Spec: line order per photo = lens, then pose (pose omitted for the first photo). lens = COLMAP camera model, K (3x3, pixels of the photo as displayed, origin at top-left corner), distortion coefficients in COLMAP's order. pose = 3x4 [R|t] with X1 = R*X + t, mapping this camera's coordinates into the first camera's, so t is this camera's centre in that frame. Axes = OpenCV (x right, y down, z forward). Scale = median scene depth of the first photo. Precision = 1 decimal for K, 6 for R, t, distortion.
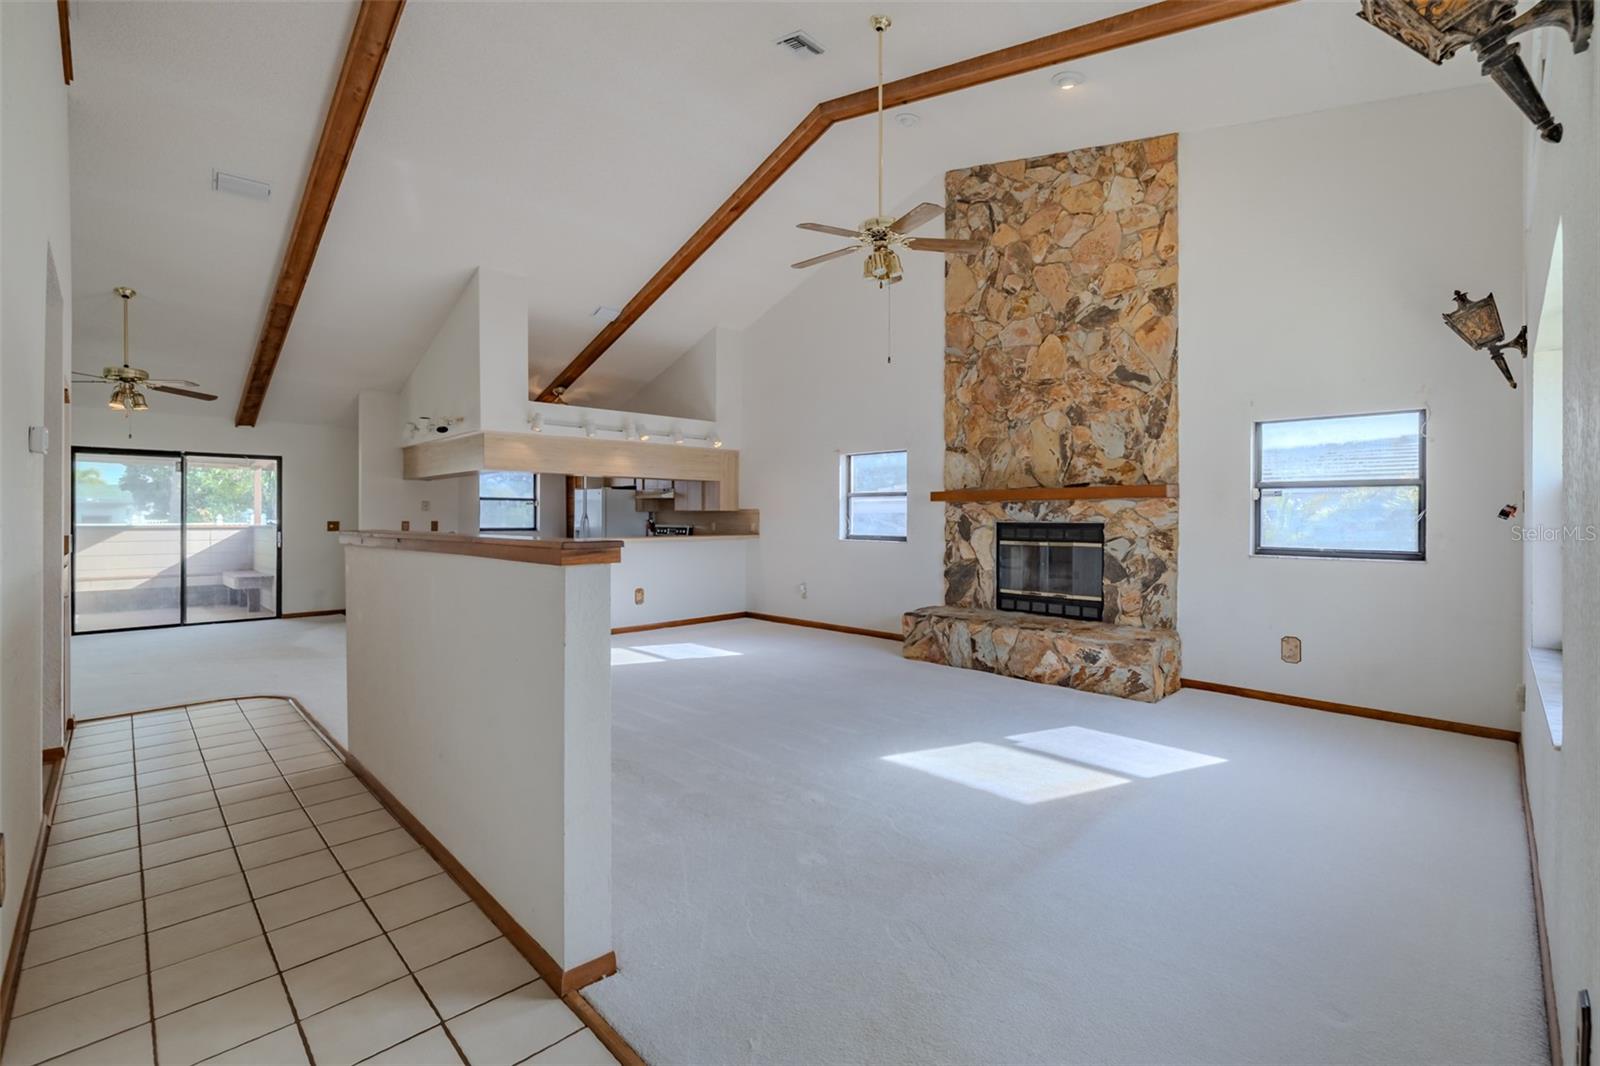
lens RADIAL K [[682.4, 0, 800.7], [0, 682.4, 519.7], [0, 0, 1]] dist [-0.002673, 0.001598]
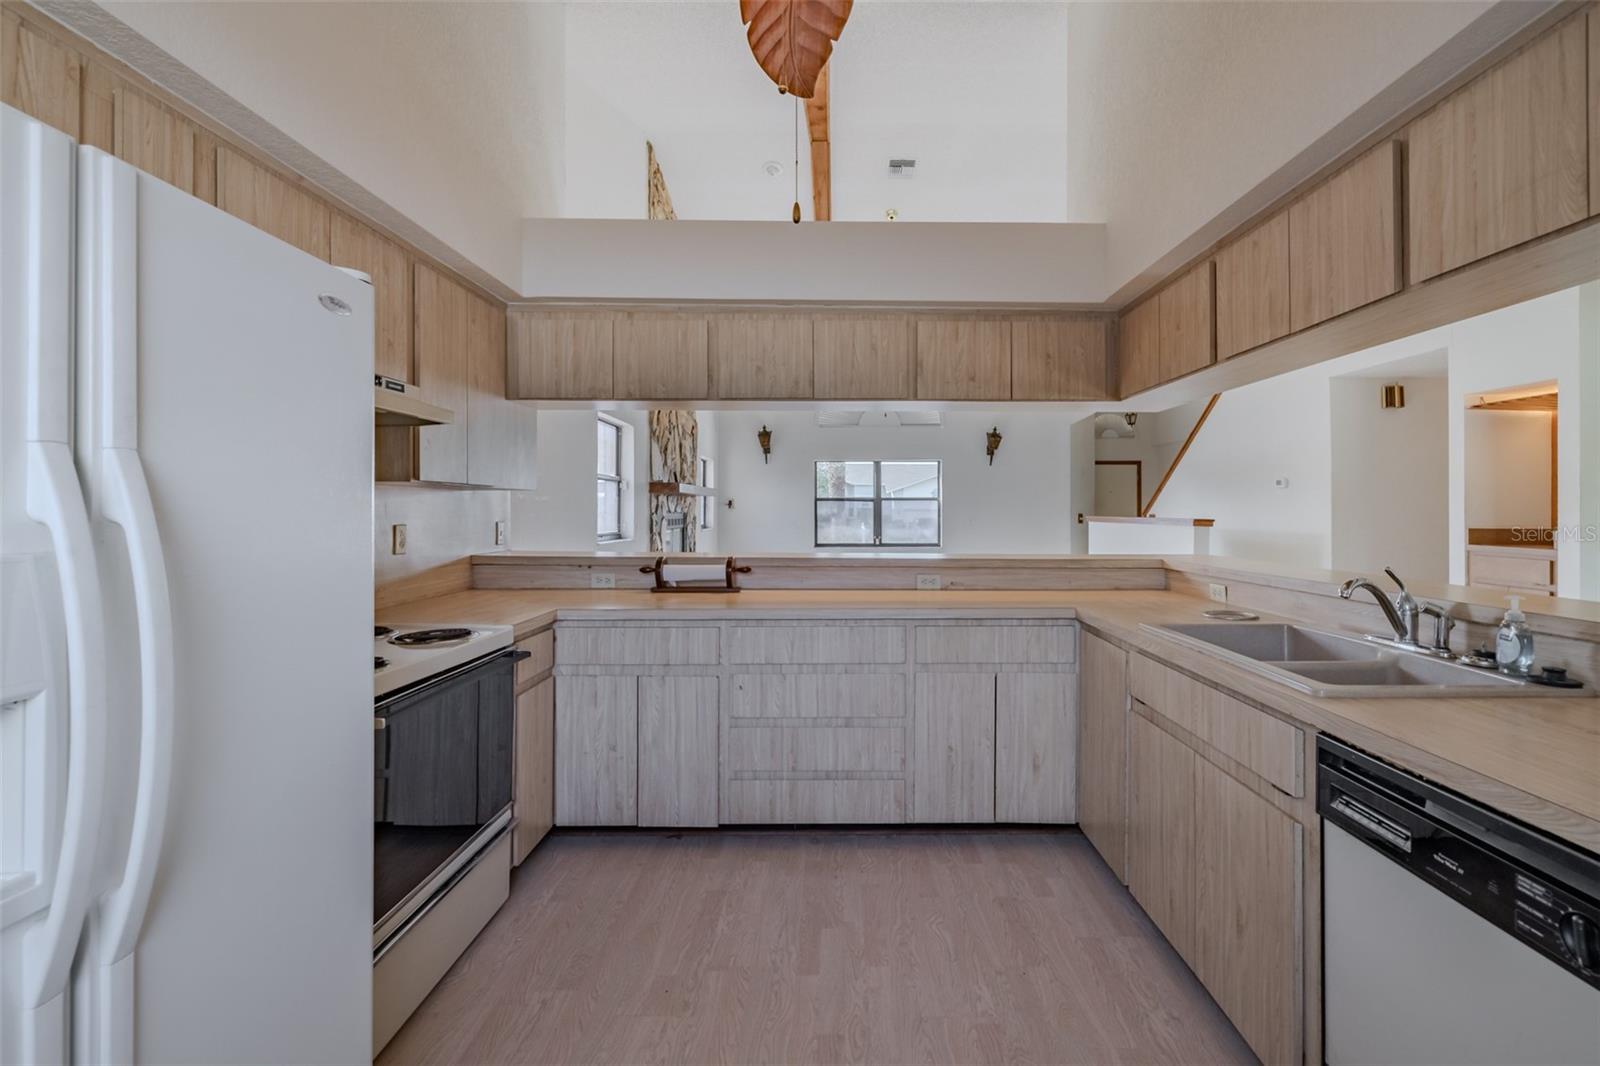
lens RADIAL K [[704.5, 0, 821.8], [0, 704.5, 507.8], [0, 0, 1]] dist [0.001581, 0.001005]
pose [[-0.693146, 0.001595, 0.720796, -0.720271], [0.002312, 0.999997, 0.000010, -0.004458], [-0.720794, 0.001674, -0.693148, 1.671911]]
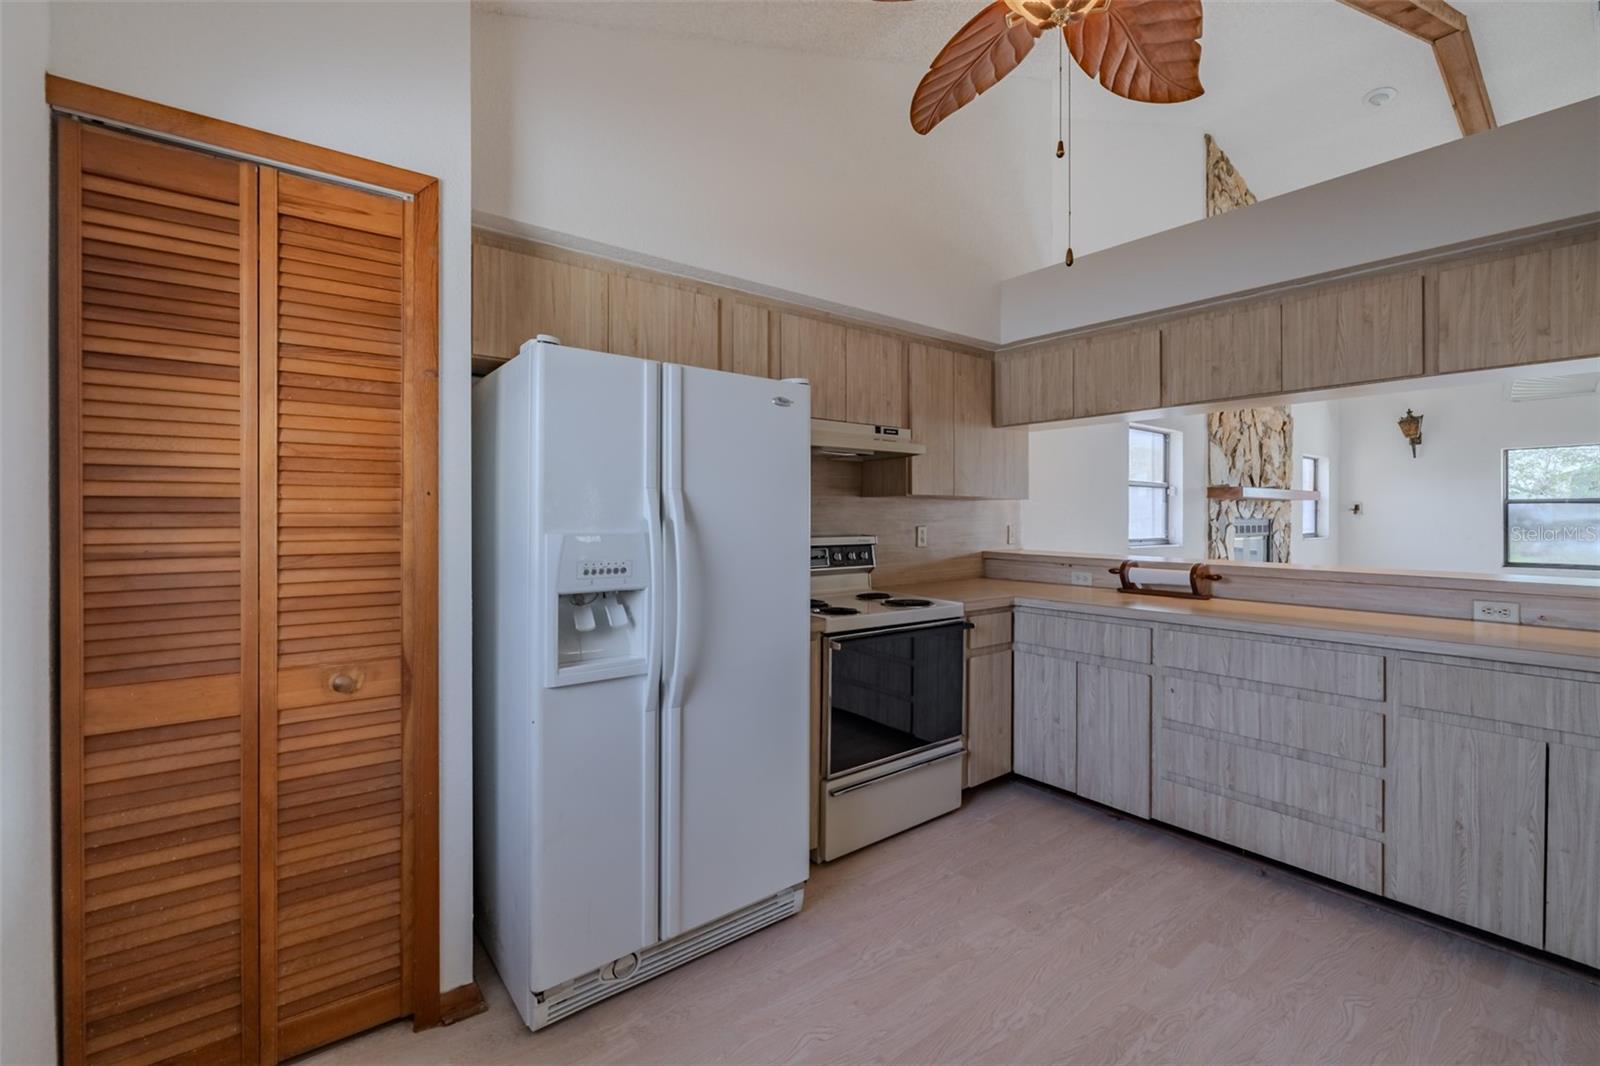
lens RADIAL K [[670.2, 0, 806.4], [0, 670.2, 517.2], [0, 0, 1]] dist [0.001143, 0.001351]
pose [[0.124871, -0.002276, 0.992170, -0.818044], [0.003686, 0.999992, 0.001830, -0.003748], [-0.992166, 0.003429, 0.124878, 1.579557]]
